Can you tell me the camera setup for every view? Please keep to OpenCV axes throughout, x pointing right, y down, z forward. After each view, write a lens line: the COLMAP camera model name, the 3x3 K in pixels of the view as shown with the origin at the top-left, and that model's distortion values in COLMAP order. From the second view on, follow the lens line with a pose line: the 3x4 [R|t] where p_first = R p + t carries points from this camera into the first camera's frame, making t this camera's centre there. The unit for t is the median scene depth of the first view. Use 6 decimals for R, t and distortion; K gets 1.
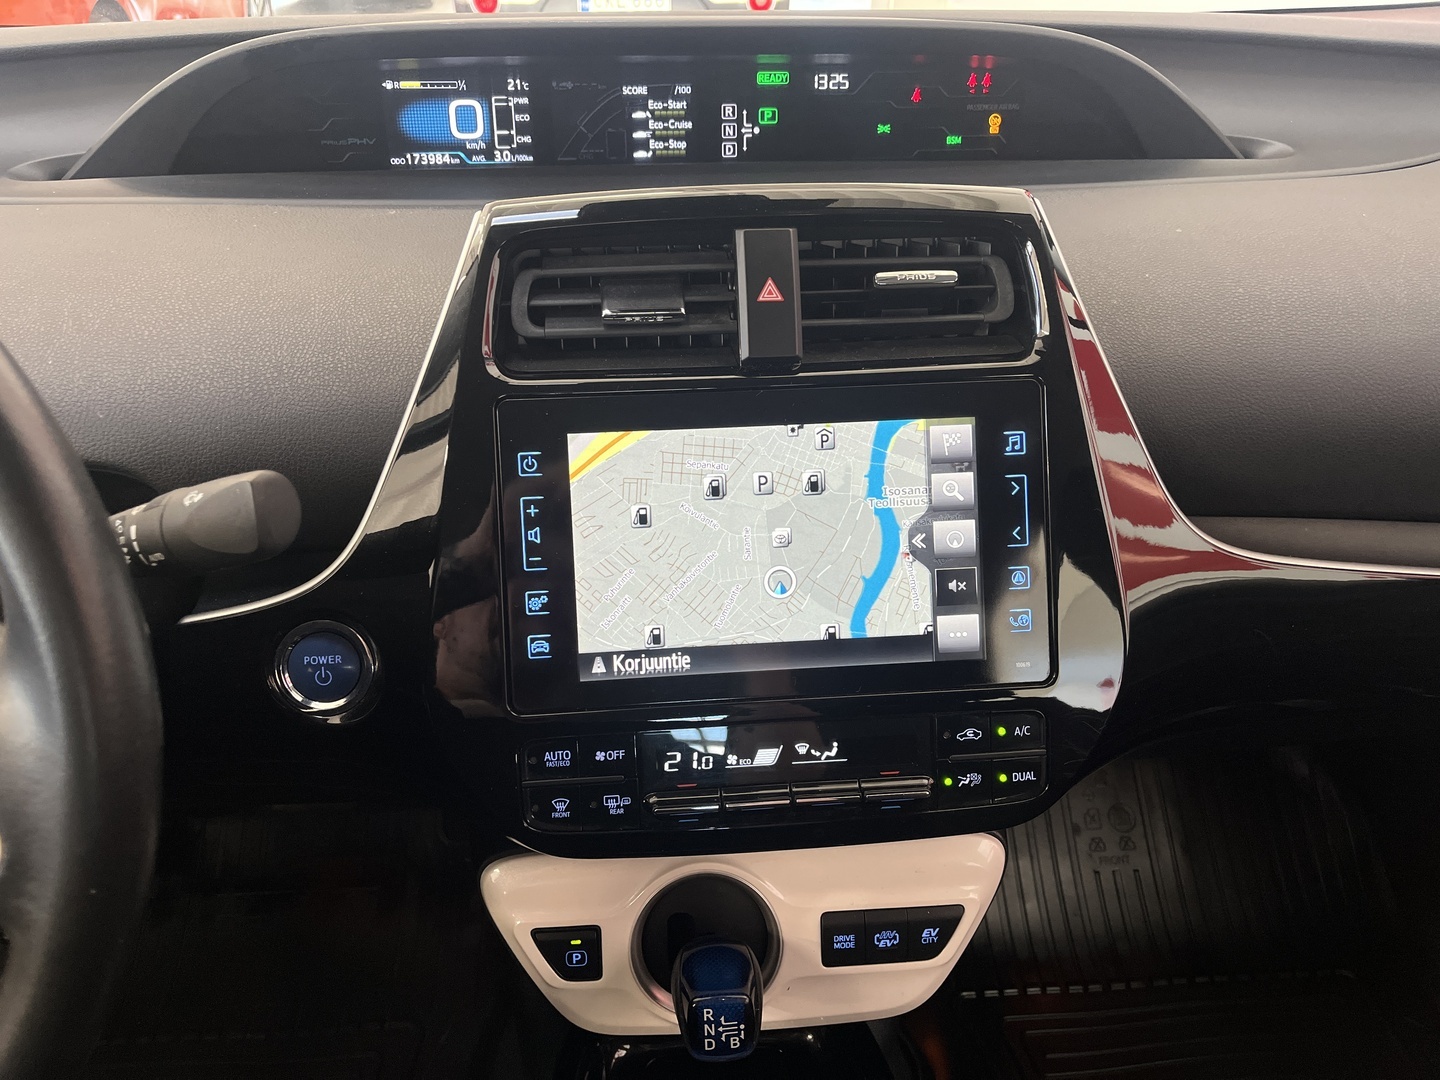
lens RADIAL K [[1119.6, 0, 713.5], [0, 1119.6, 537.6], [0, 0, 1]] dist [0.061645, -0.097590]
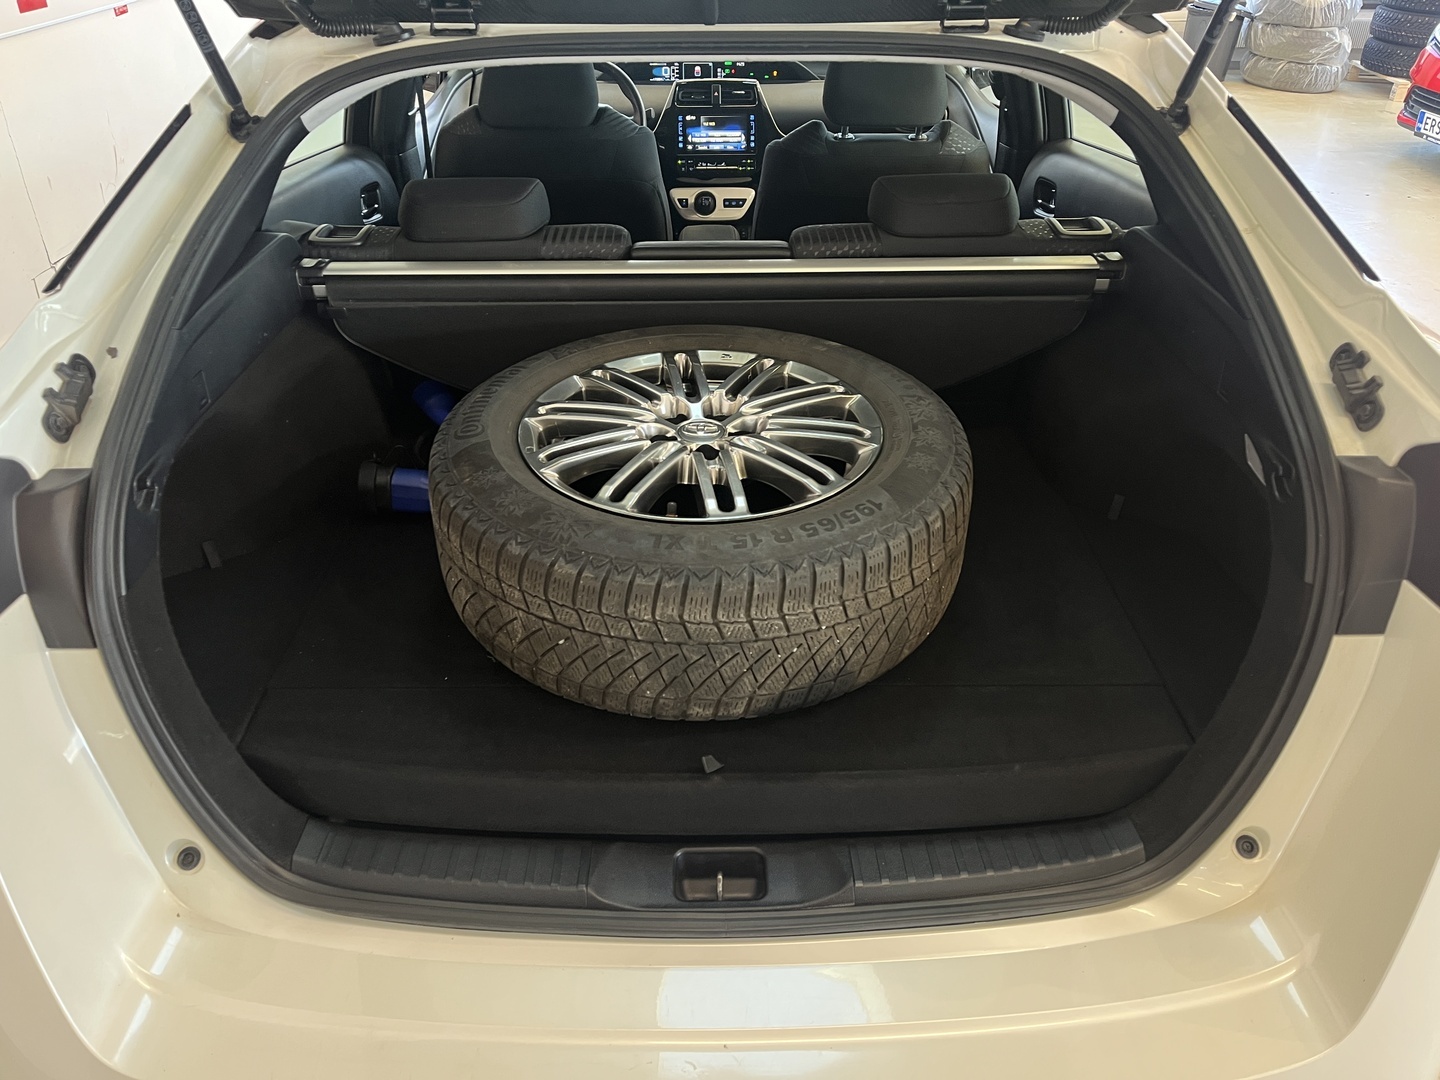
lens RADIAL K [[1119.6, 0, 721.9], [0, 1119.6, 547.2], [0, 0, 1]] dist [0.061645, -0.097590]
pose [[0.997234, 0.034757, -0.065700, 0.556197], [-0.034050, 0.999350, 0.011842, 2.162480], [0.066069, -0.009572, 0.997769, -5.171853]]
